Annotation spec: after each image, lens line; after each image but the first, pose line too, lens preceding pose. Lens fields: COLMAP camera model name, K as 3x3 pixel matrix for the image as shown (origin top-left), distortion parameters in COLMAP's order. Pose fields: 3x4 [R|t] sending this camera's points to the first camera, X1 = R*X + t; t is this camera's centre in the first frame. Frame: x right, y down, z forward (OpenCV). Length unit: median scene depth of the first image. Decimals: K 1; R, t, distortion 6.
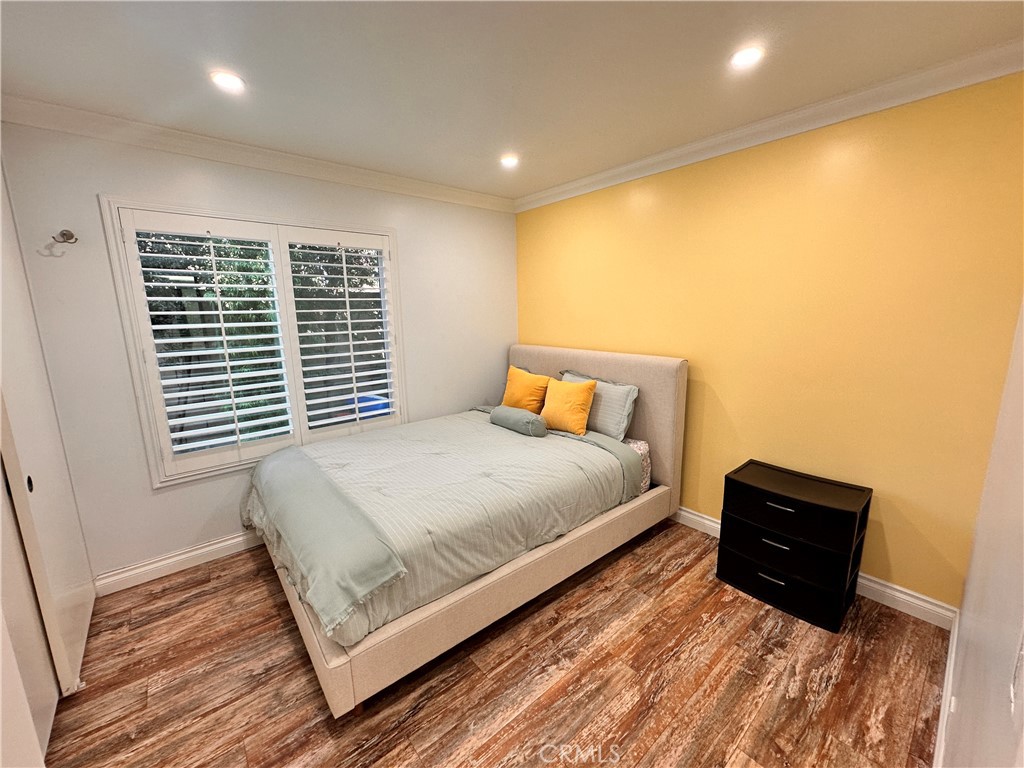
lens RADIAL K [[407.5, 0, 511.9], [0, 407.5, 383.1], [0, 0, 1]] dist [-0.002512, -0.000302]
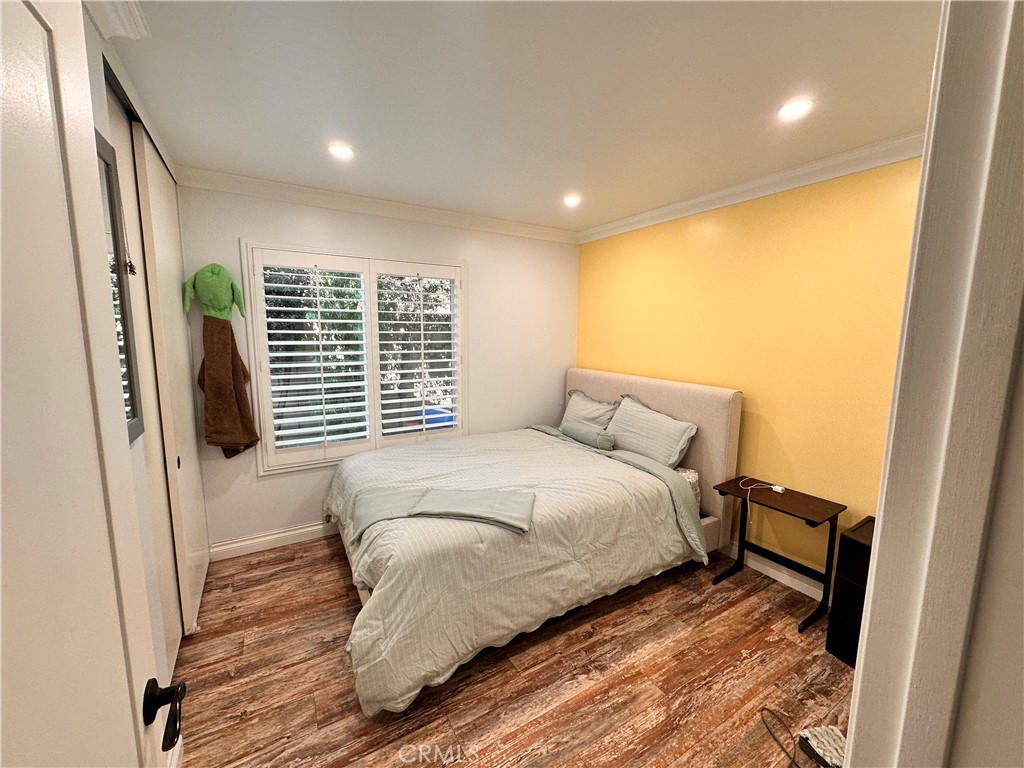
lens RADIAL K [[407.5, 0, 511.9], [0, 407.5, 383.1], [0, 0, 1]] dist [-0.002512, -0.000302]
pose [[0.985866, 0.047304, -0.160716, 0.045270], [-0.054795, 0.997593, -0.042500, -0.005704], [0.158319, 0.050706, 0.986085, -0.095687]]
